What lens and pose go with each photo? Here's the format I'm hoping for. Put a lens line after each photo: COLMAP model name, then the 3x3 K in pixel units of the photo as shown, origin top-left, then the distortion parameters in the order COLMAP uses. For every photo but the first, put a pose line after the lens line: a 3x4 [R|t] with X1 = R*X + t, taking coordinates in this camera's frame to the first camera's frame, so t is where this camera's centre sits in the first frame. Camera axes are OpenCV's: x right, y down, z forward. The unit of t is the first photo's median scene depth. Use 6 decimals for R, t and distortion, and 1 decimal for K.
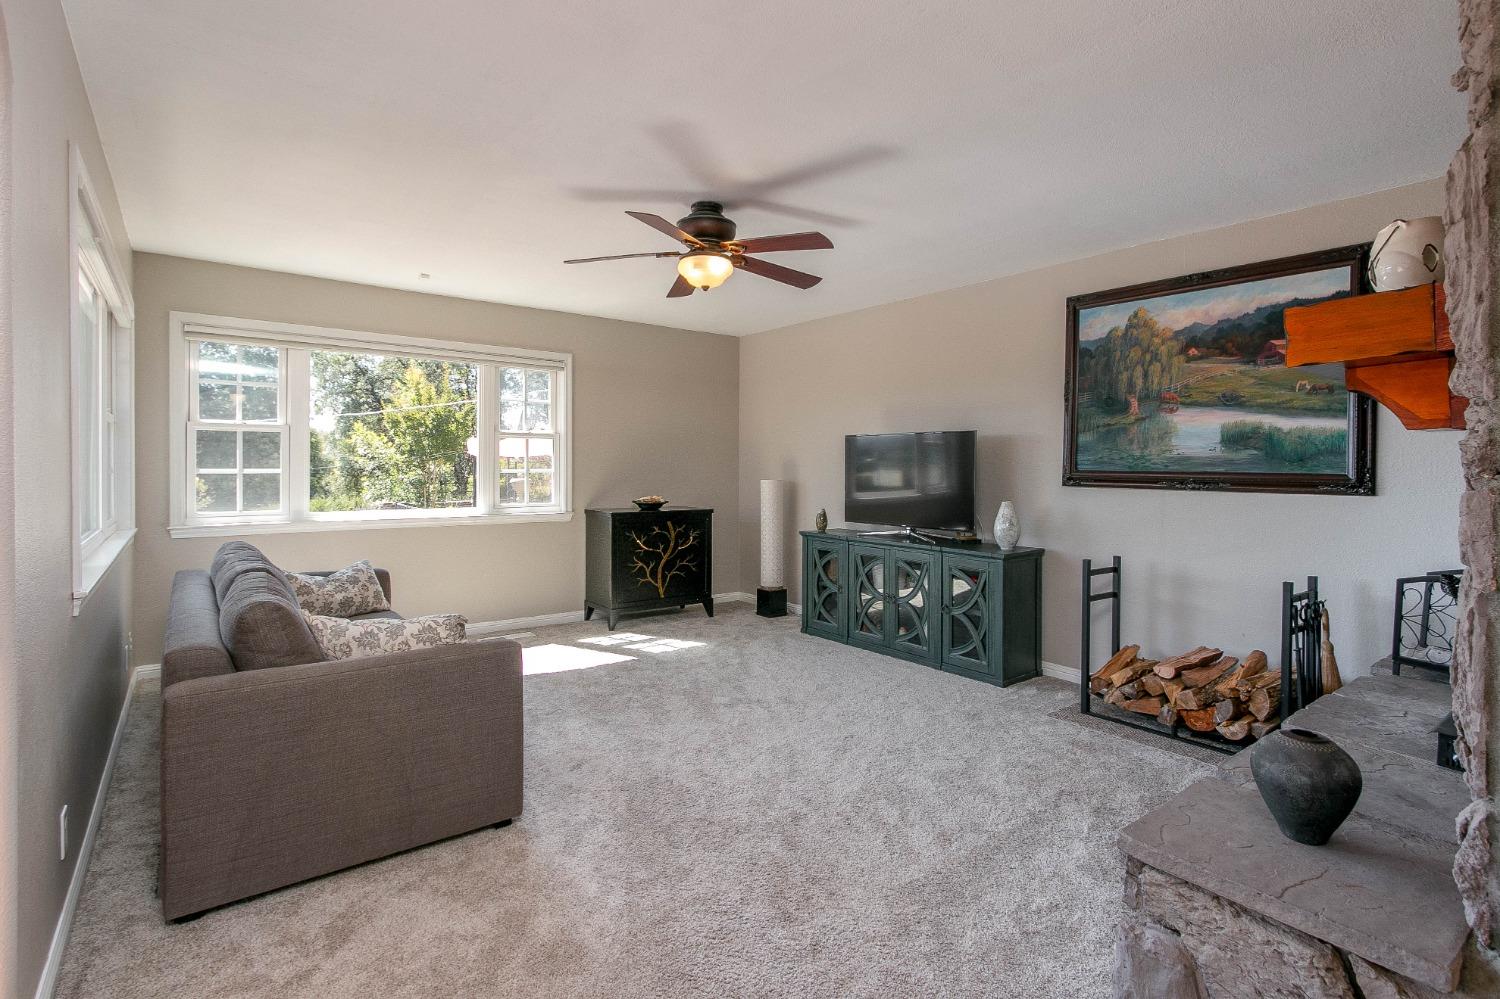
lens RADIAL K [[709.7, 0, 758.0], [0, 709.7, 478.7], [0, 0, 1]] dist [0.000685, 0.000254]
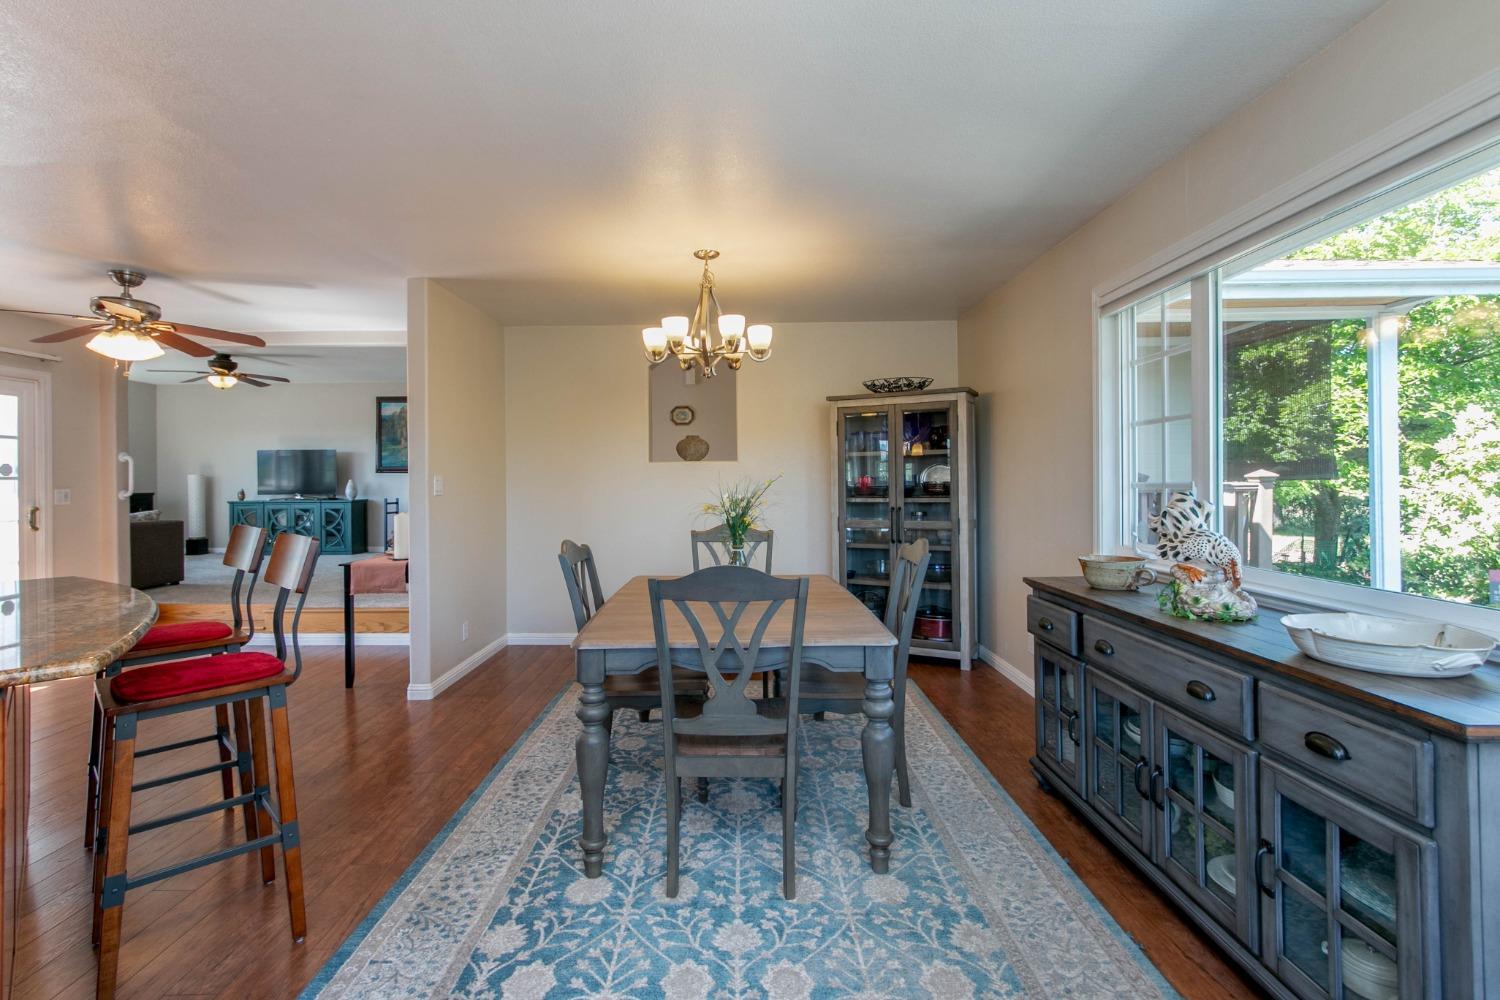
lens RADIAL K [[709.7, 0, 758.0], [0, 709.7, 479.2], [0, 0, 1]] dist [0.000685, 0.000254]
pose [[0.618974, -0.004607, 0.785398, -0.669365], [0.028540, 0.999454, -0.016630, 0.107899], [-0.784893, 0.032708, 0.618768, -1.529275]]
